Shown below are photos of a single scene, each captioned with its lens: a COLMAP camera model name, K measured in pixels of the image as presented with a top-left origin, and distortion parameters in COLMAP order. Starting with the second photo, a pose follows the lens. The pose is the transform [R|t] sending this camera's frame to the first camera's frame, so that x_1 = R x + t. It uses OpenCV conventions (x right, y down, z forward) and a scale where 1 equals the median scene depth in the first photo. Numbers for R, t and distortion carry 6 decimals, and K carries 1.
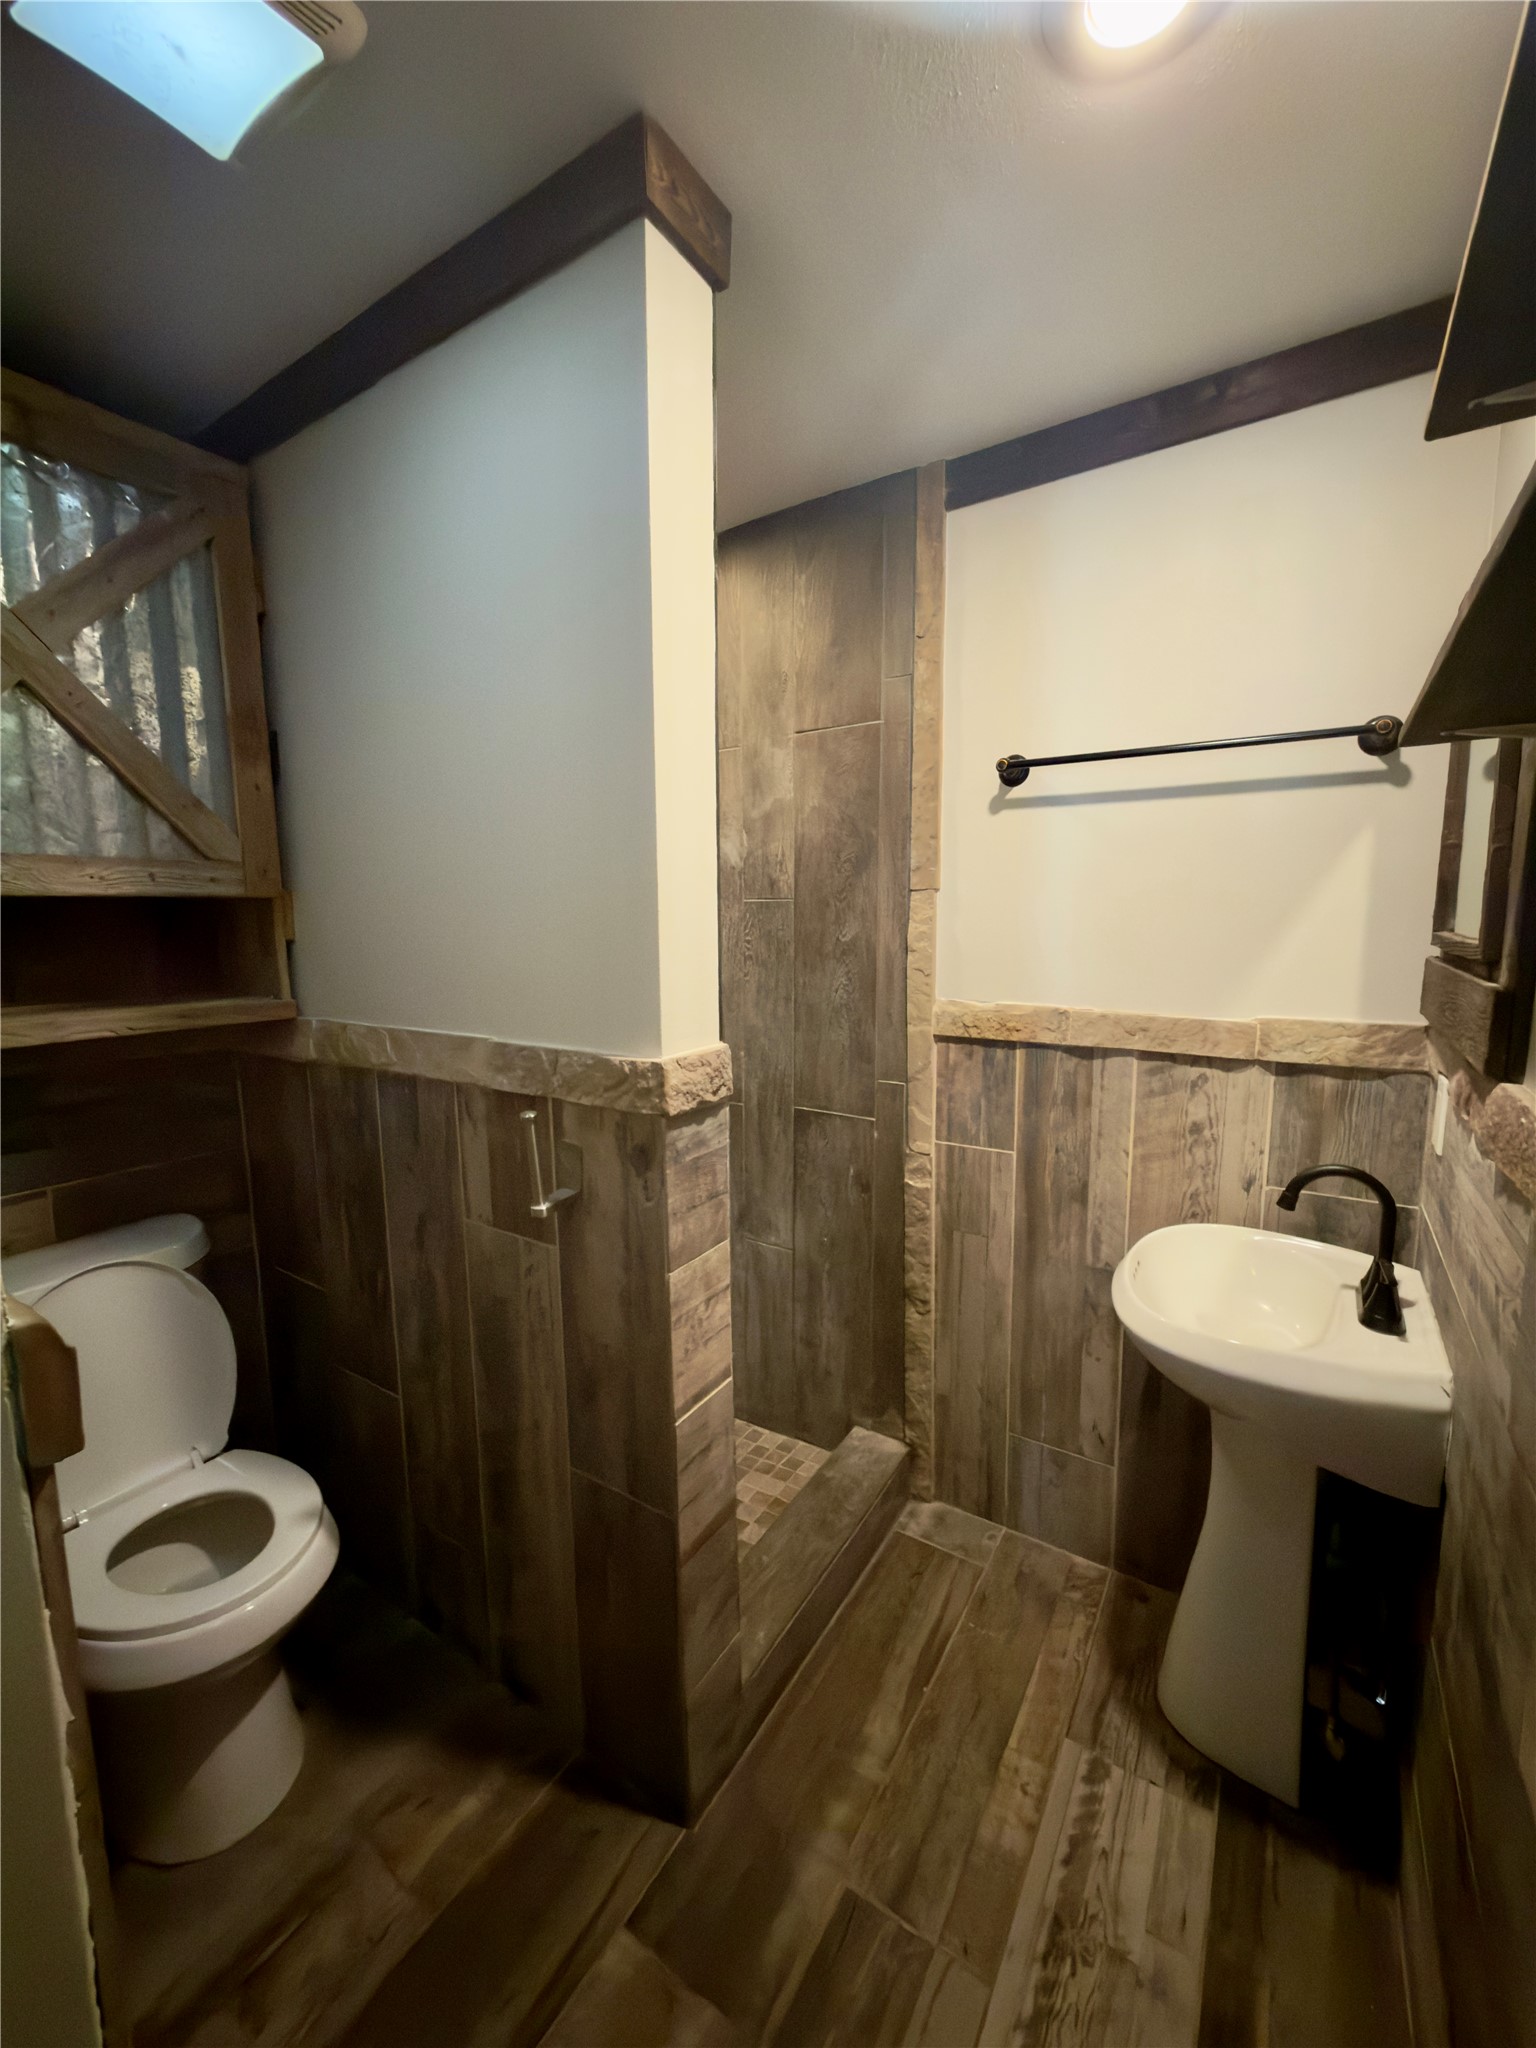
lens RADIAL K [[863.9, 0, 768.0], [0, 863.9, 1024.0], [0, 0, 1]] dist [0.000209, -0.000026]
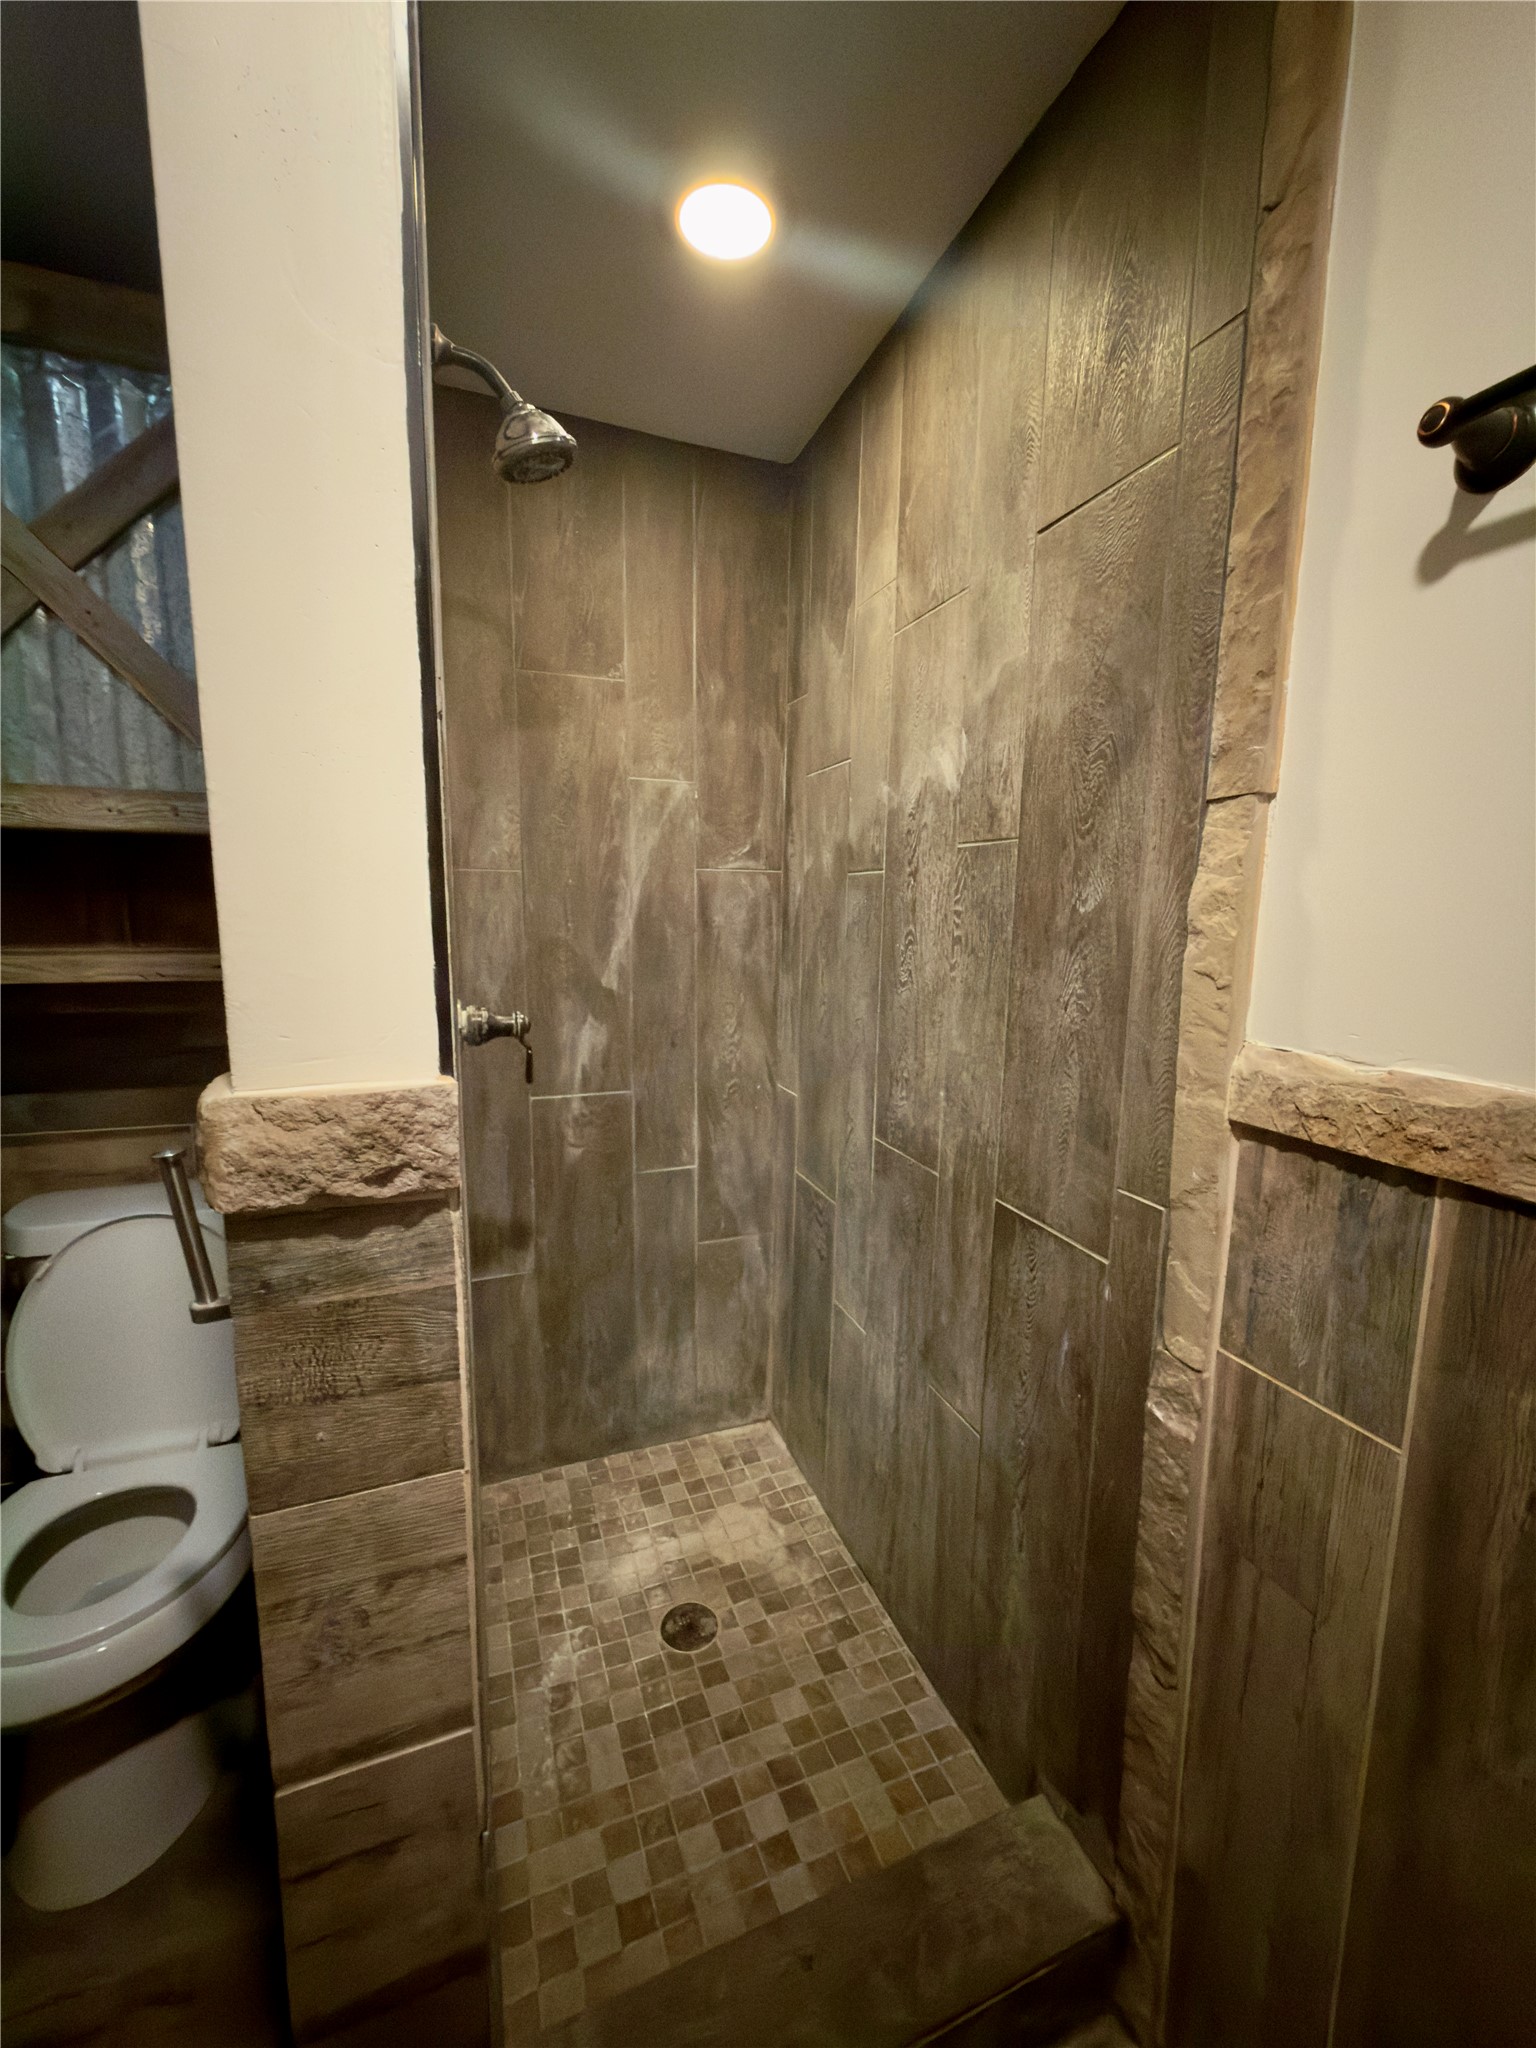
lens RADIAL K [[829.9, 0, 768.0], [0, 829.9, 1024.0], [0, 0, 1]] dist [0.000201, 0.000077]
pose [[0.798356, 0.100964, -0.593661, 0.250997], [-0.097760, 0.994497, 0.037667, -0.030230], [0.594197, 0.027965, 0.803833, 0.503503]]
